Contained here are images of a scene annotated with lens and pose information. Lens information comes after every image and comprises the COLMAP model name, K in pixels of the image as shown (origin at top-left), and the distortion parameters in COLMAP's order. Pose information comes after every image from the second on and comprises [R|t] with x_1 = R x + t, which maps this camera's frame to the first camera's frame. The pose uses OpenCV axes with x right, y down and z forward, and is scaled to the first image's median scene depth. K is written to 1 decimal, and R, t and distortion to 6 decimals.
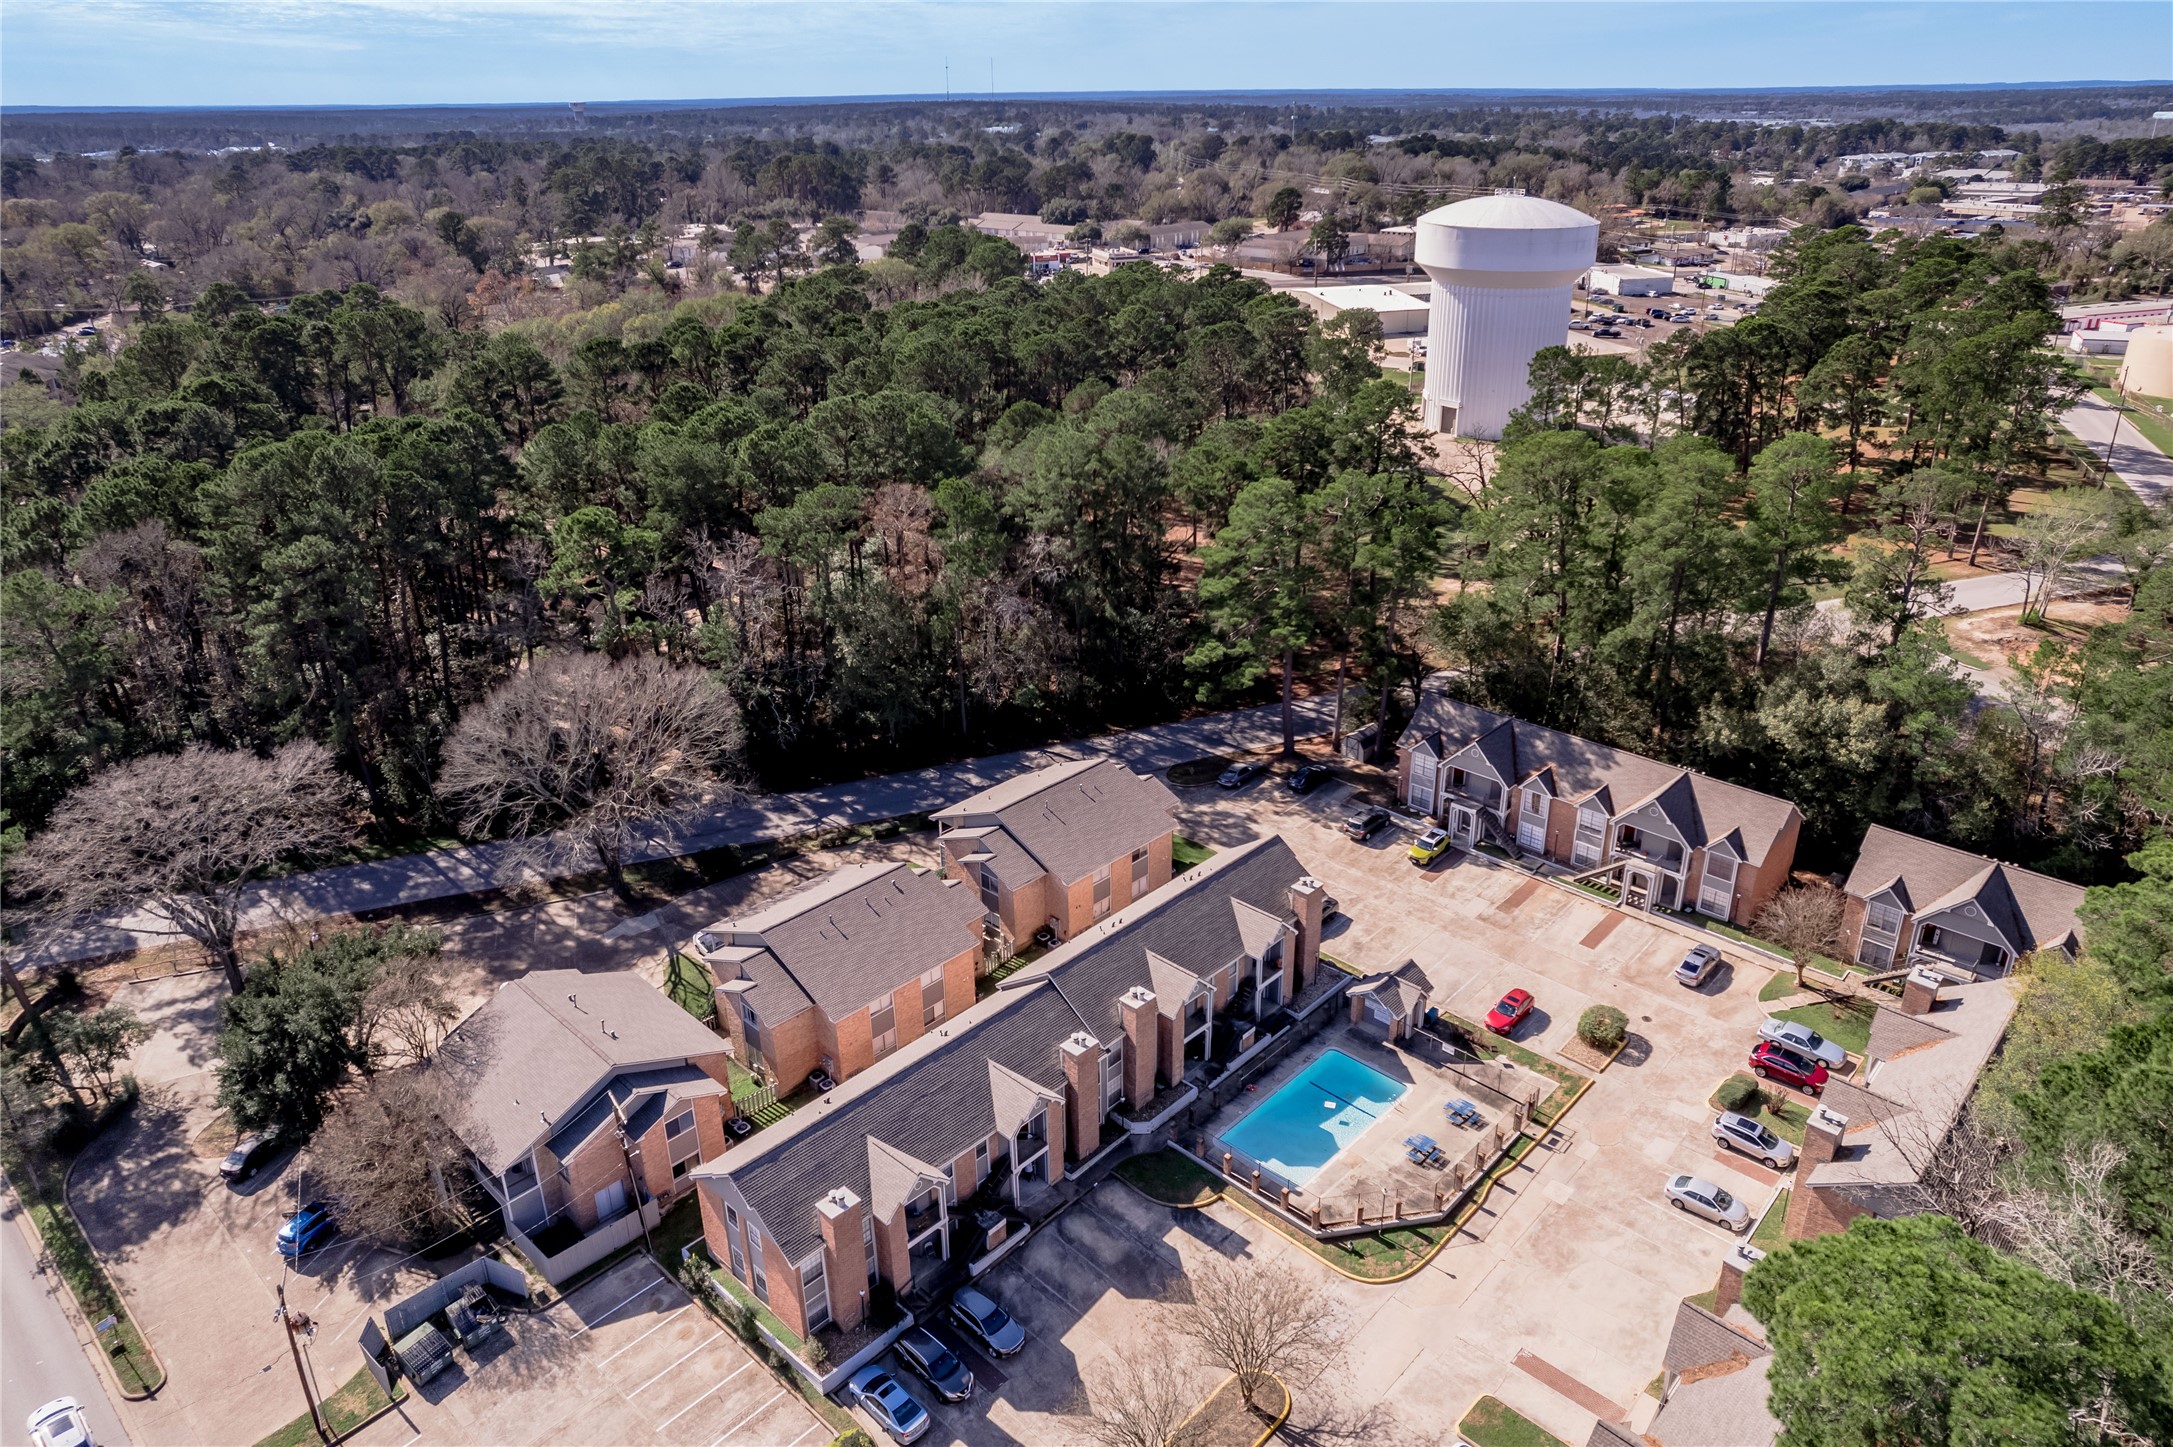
lens RADIAL K [[1437.1, 0, 1096.2], [0, 1437.1, 703.3], [0, 0, 1]] dist [-0.067584, 0.080996]
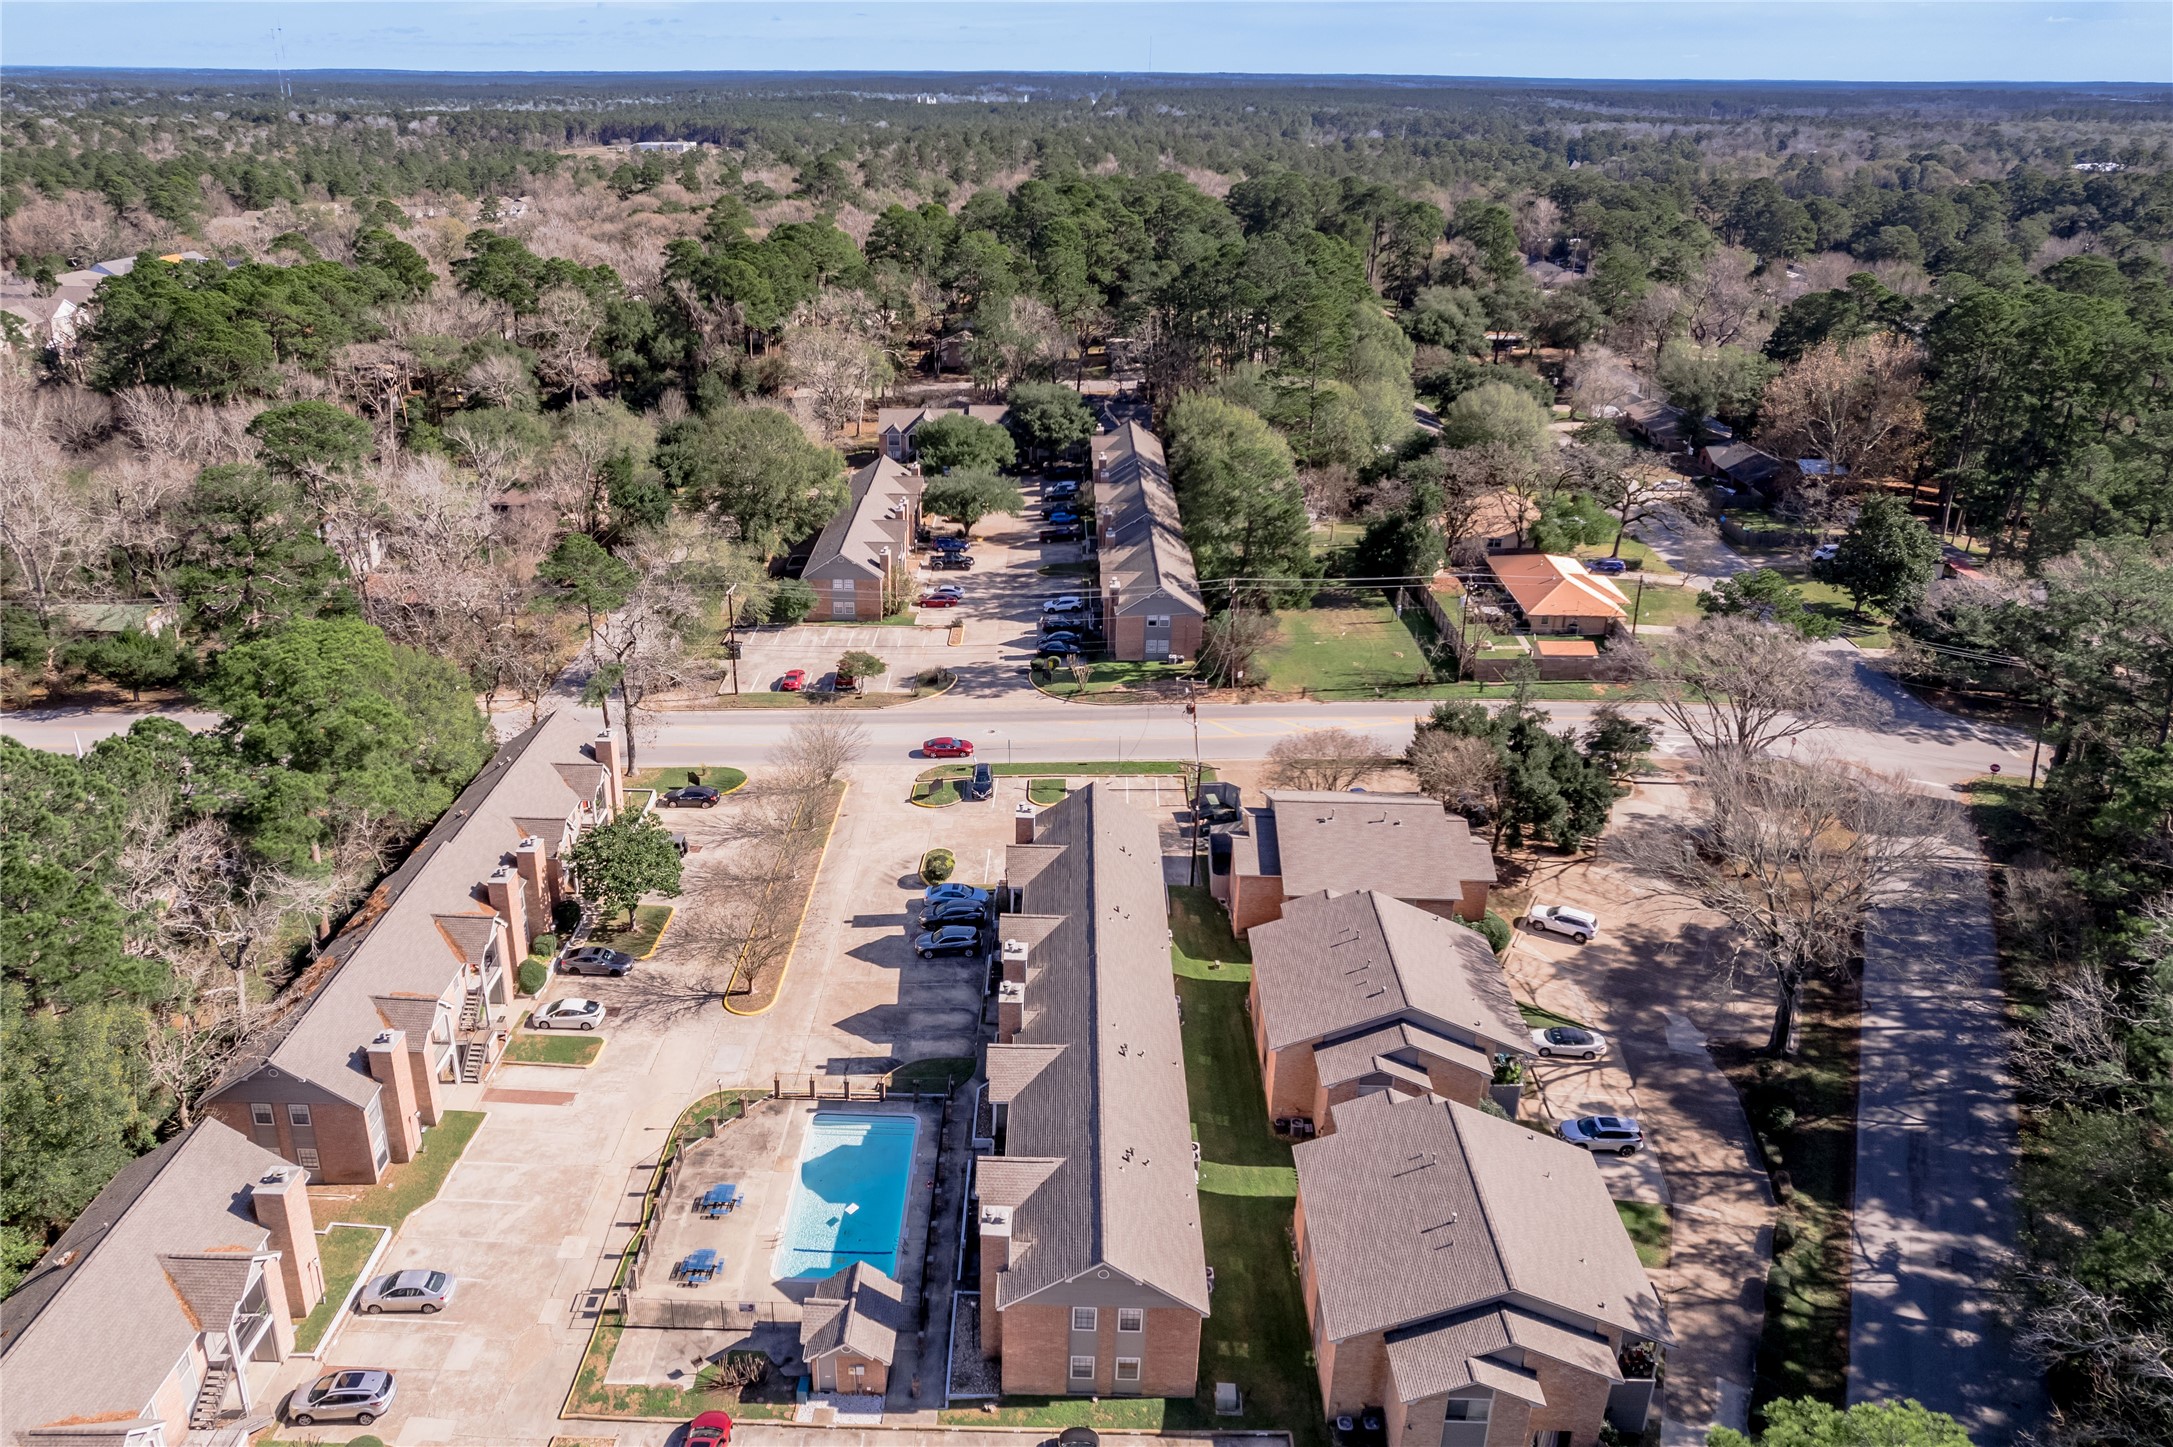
lens RADIAL K [[1427.5, 0, 1051.2], [0, 1427.5, 575.6], [0, 0, 1]] dist [-0.035497, 0.000639]
pose [[-0.738715, 0.231466, -0.633027, 0.451495], [-0.272390, 0.756553, 0.594501, -0.478388], [0.616525, 0.611597, -0.495828, 1.086642]]
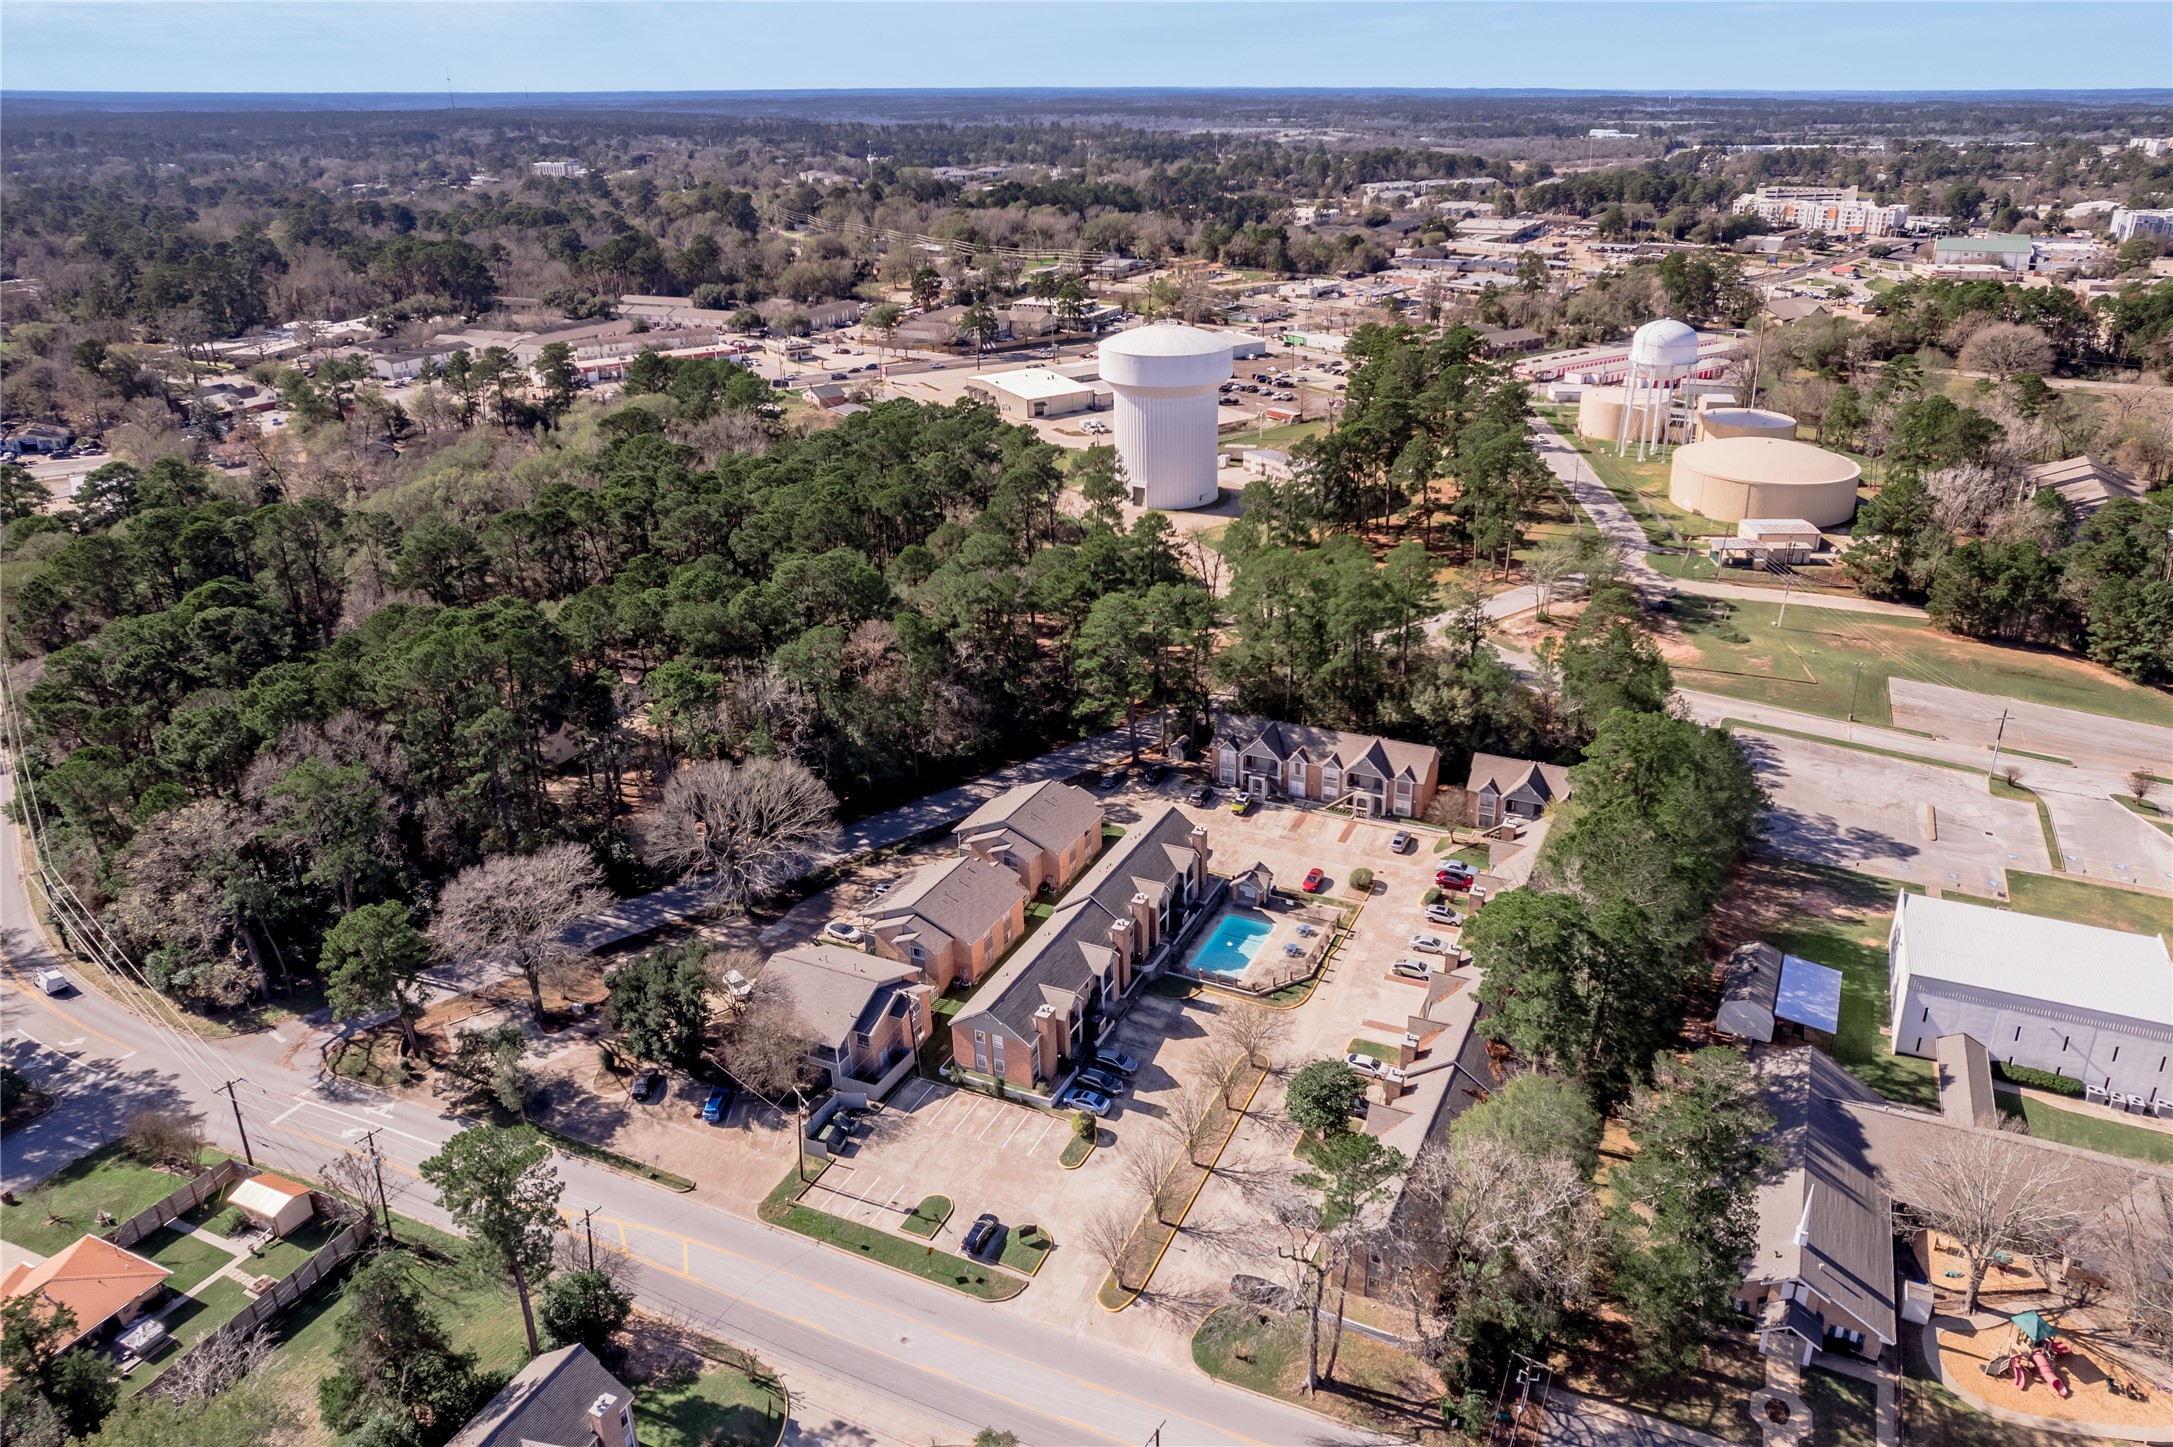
lens RADIAL K [[1474.1, 0, 1194.2], [0, 1474.1, 755.9], [0, 0, 1]] dist [-0.041868, 0.002051]
pose [[0.937259, -0.140392, 0.319117, -0.404706], [0.132585, 0.990095, 0.046176, -0.047446], [-0.322440, -0.000969, 0.946590, -0.692463]]
